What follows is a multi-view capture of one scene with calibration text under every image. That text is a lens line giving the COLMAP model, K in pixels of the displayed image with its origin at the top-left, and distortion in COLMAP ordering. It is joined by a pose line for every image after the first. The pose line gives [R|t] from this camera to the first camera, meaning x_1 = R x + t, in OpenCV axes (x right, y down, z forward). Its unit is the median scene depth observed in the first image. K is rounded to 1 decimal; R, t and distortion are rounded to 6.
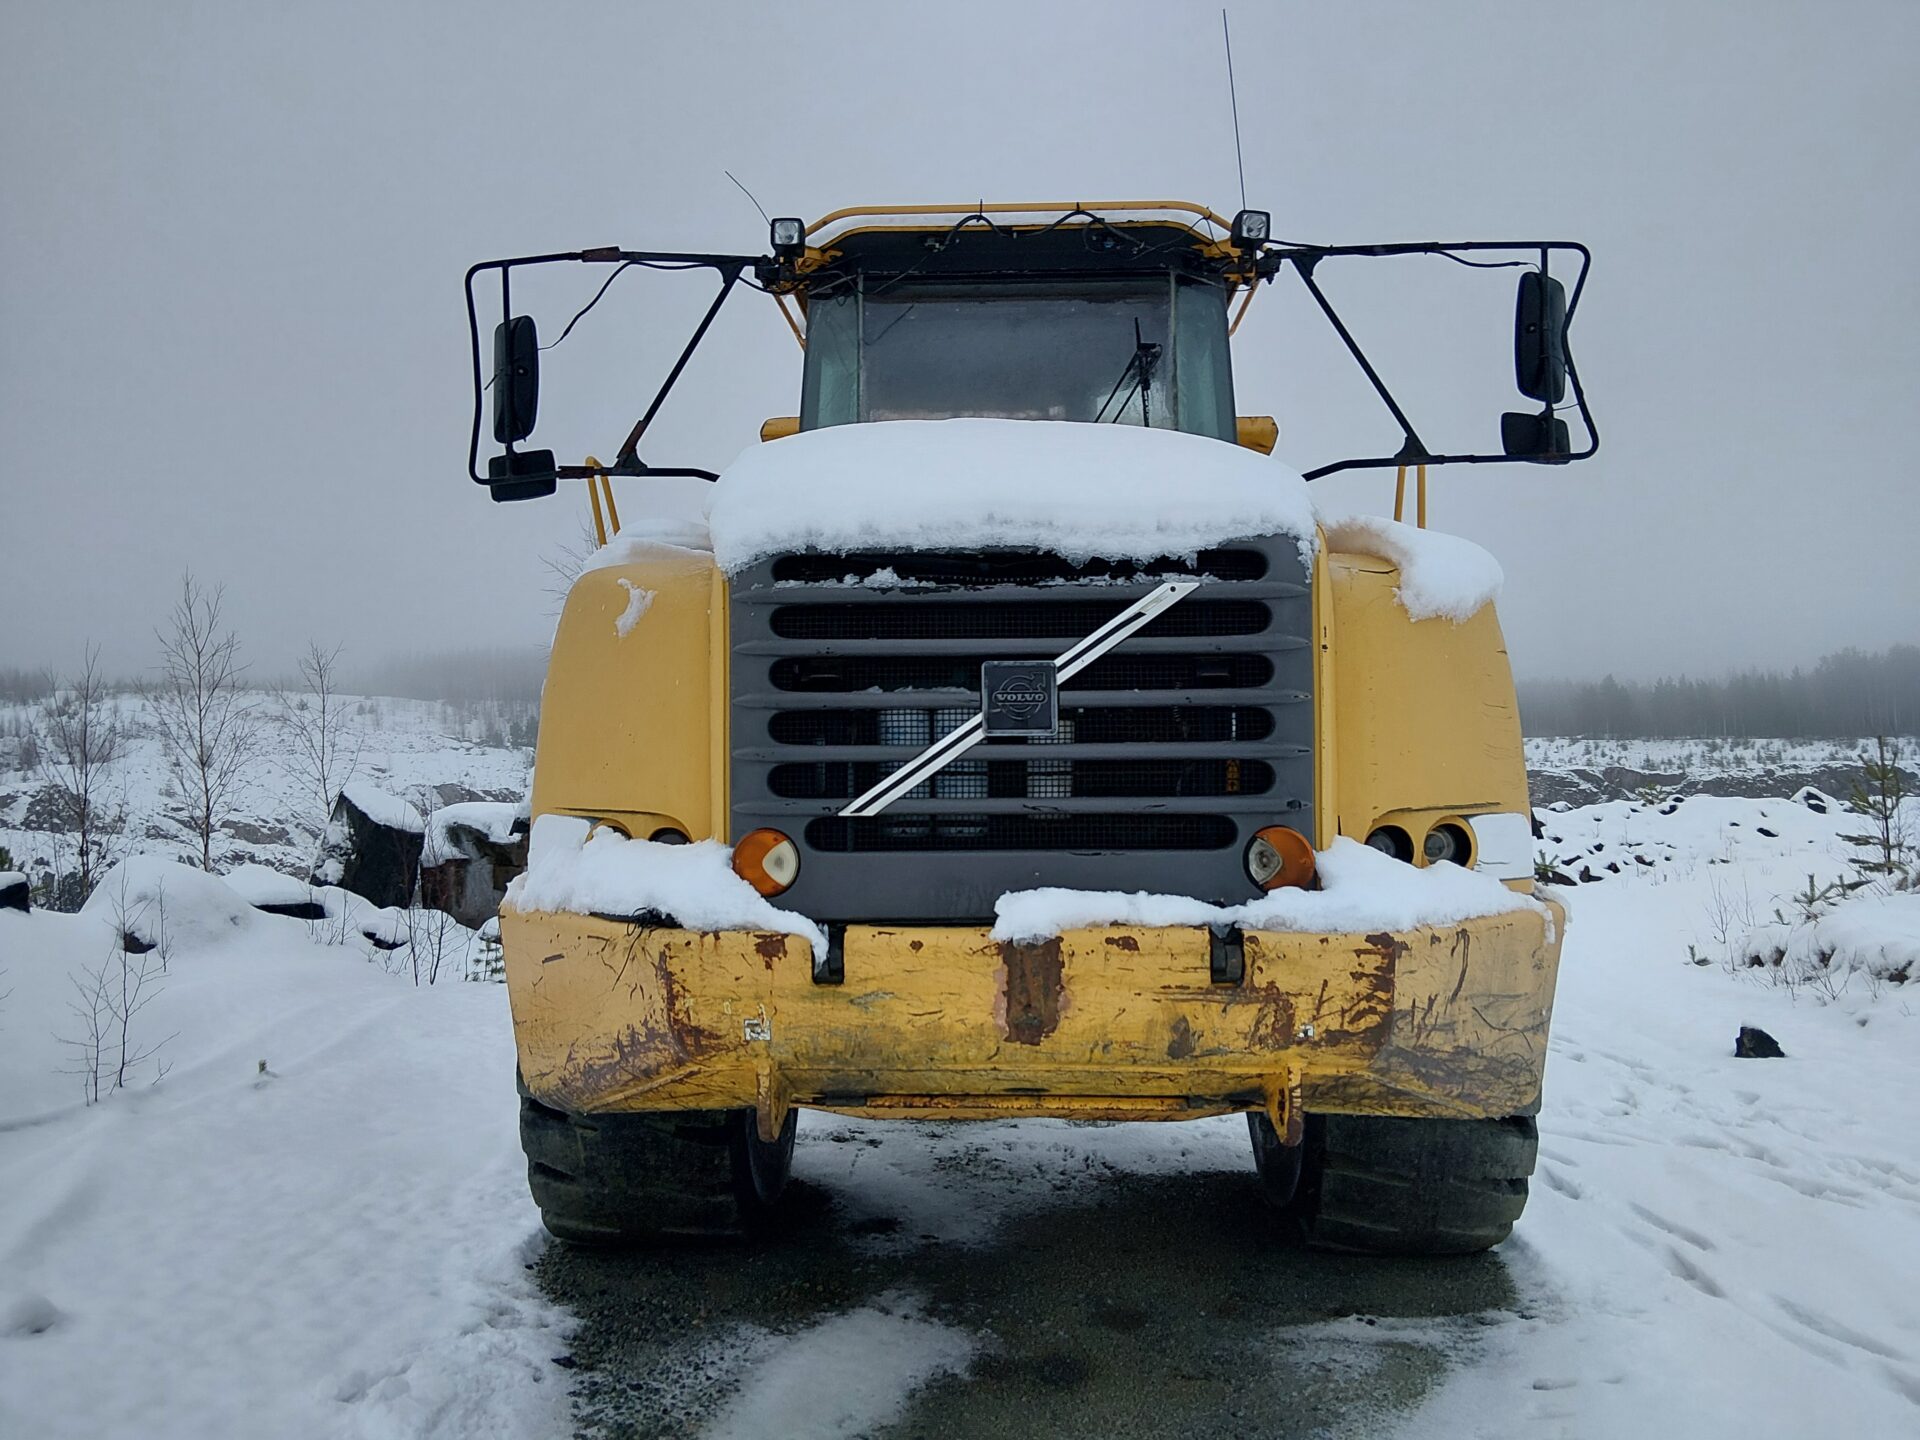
lens RADIAL K [[1457.2, 0, 957.1], [0, 1457.2, 706.6], [0, 0, 1]] dist [0.089726, -0.147660]
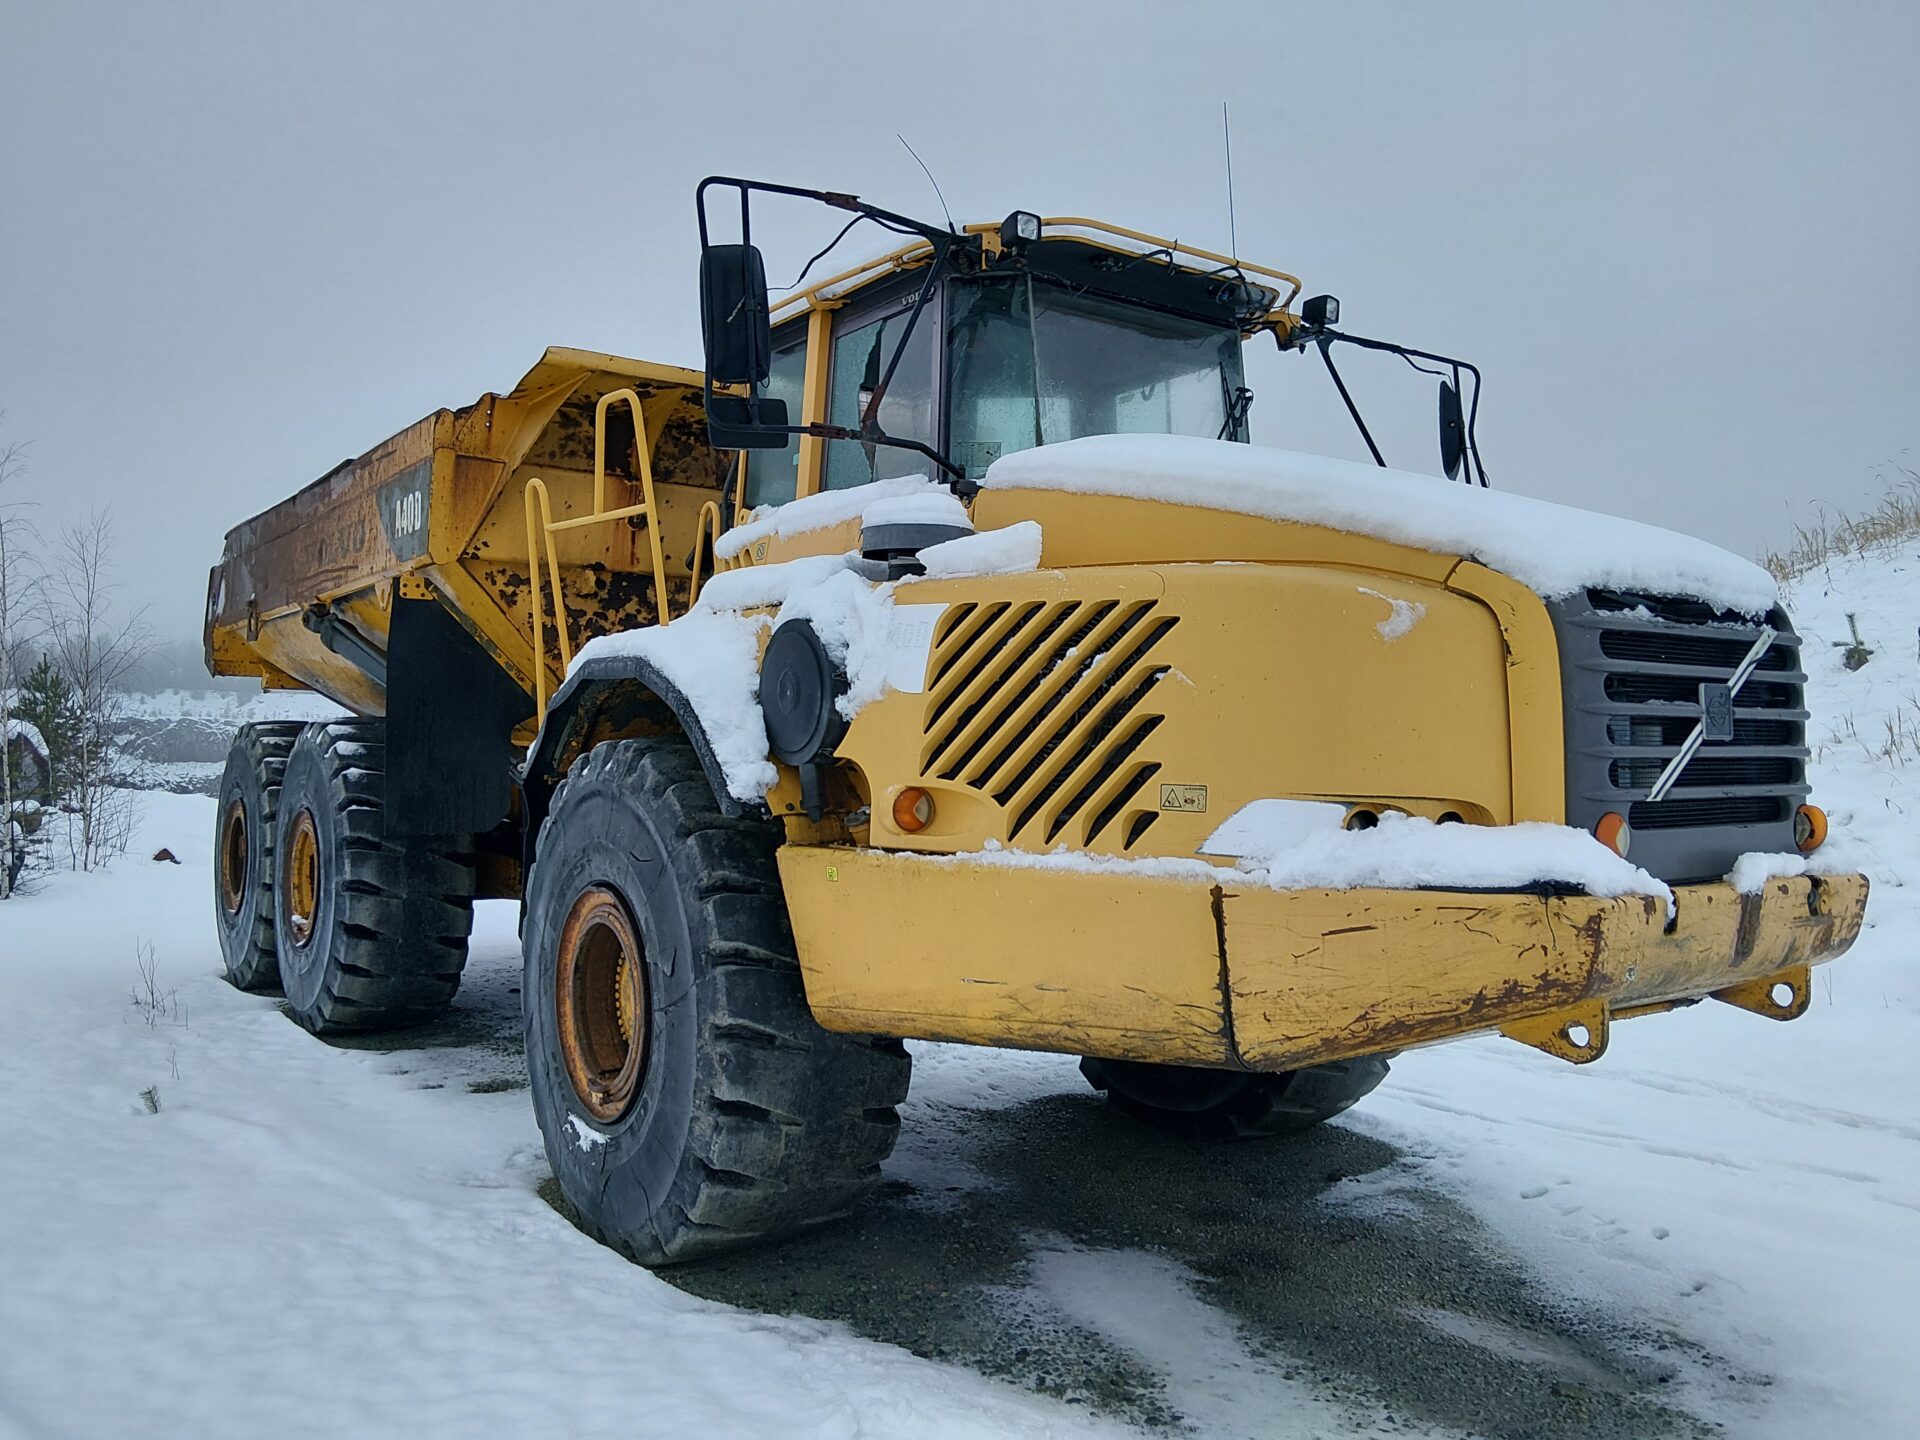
lens RADIAL K [[1457.2, 0, 971.6], [0, 1457.2, 705.0], [0, 0, 1]] dist [0.089726, -0.147660]
pose [[0.789430, 0.025269, 0.613320, -0.777204], [-0.042167, 0.999024, 0.013114, -0.000443], [-0.612391, -0.036215, 0.789725, 0.203382]]
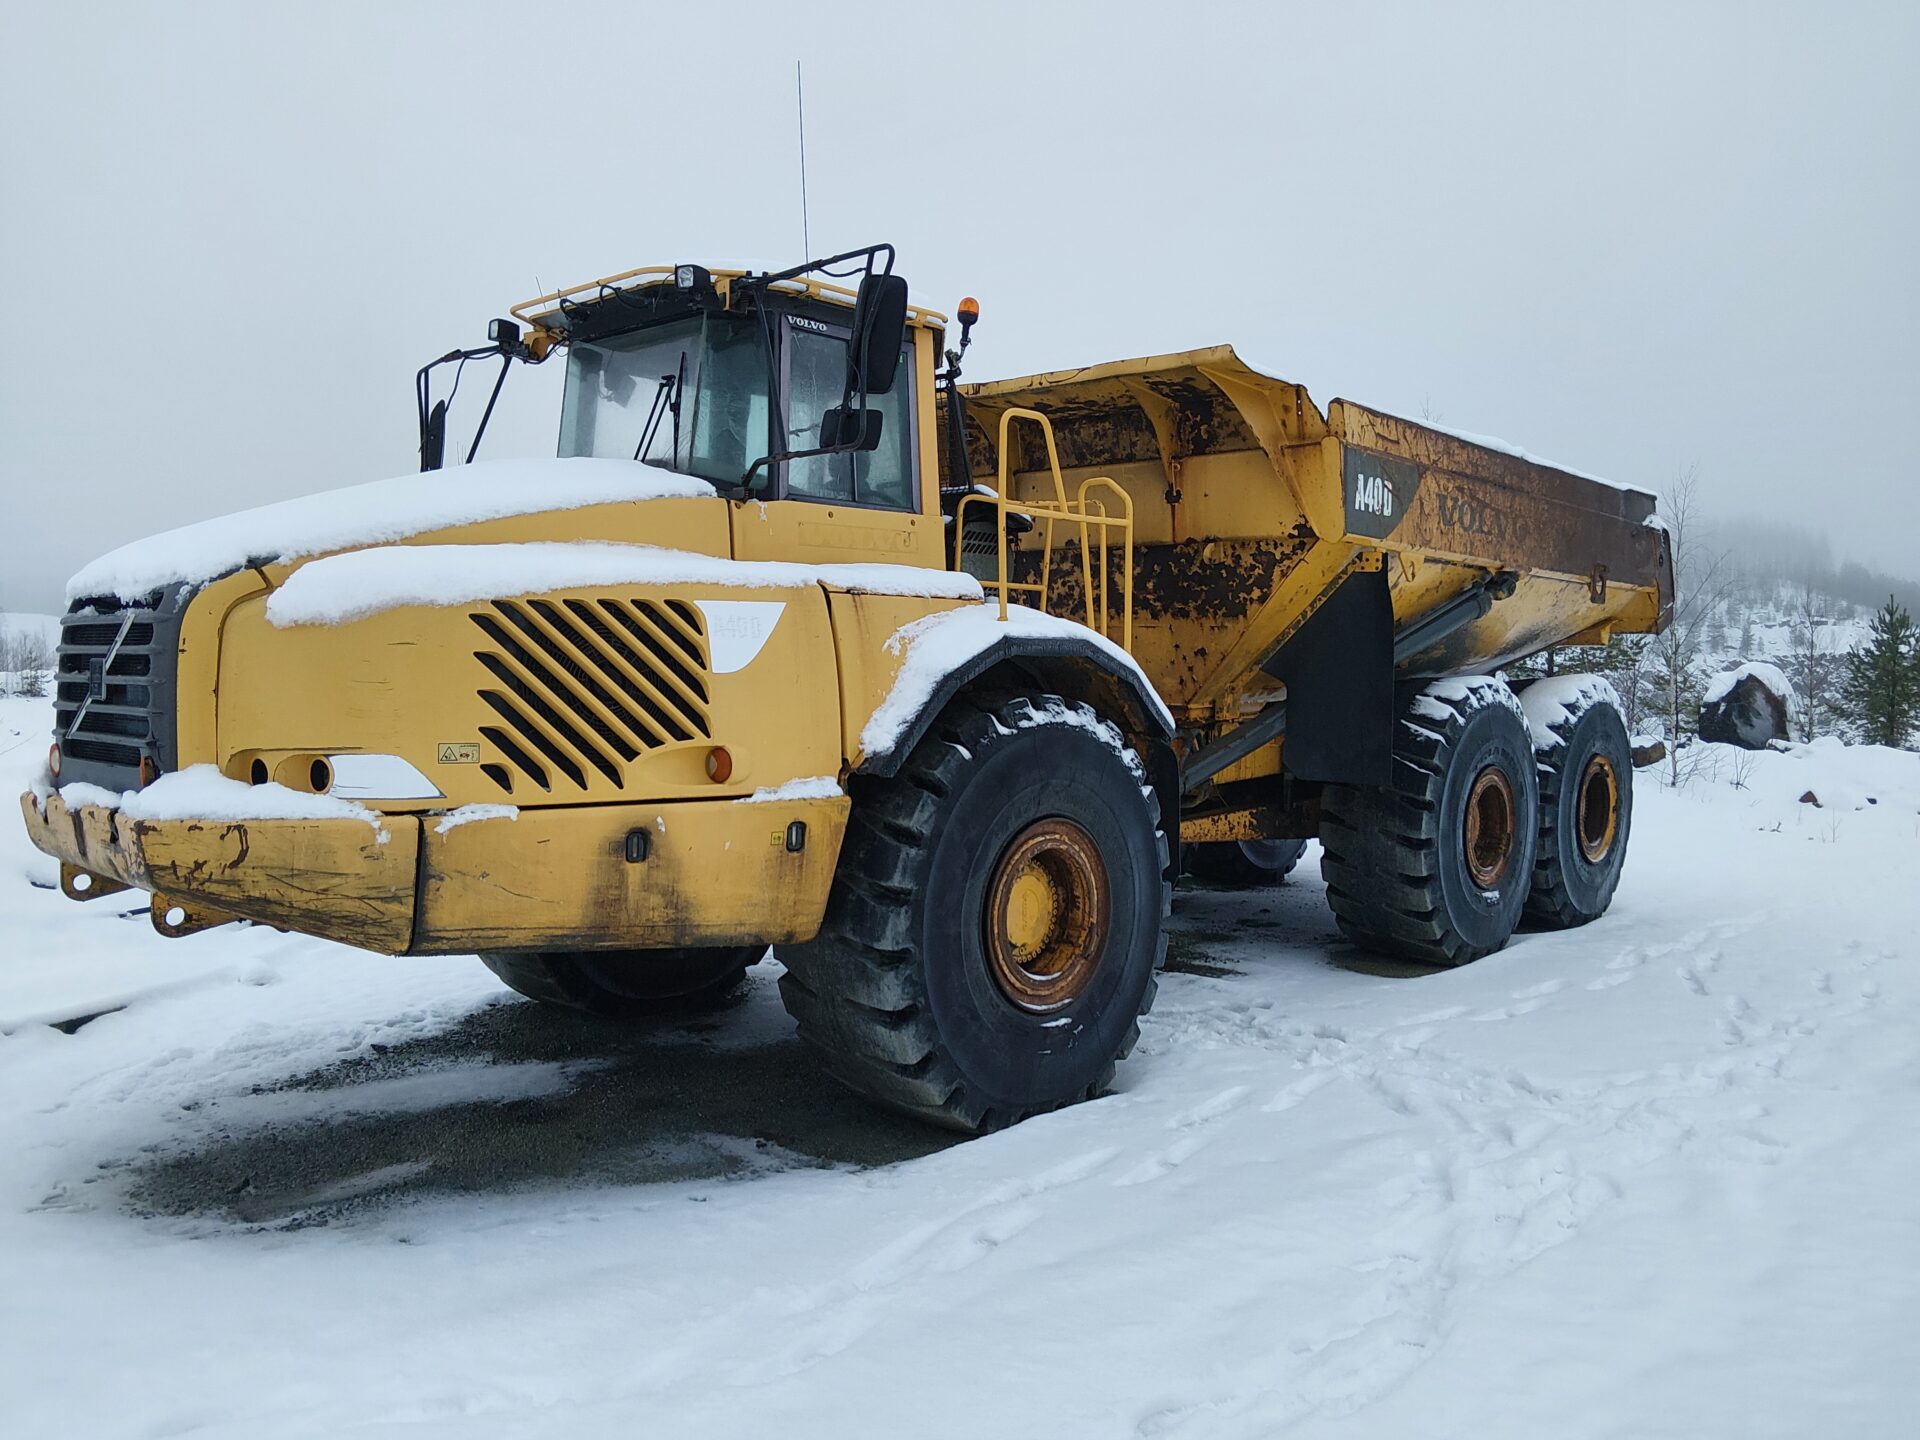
lens RADIAL K [[1457.2, 0, 965.0], [0, 1457.2, 711.3], [0, 0, 1]] dist [0.089726, -0.147660]
pose [[0.751436, 0.035743, -0.658838, 1.221409], [0.020656, 0.996768, 0.077635, -0.050590], [0.659483, -0.071947, 0.748268, 0.192910]]
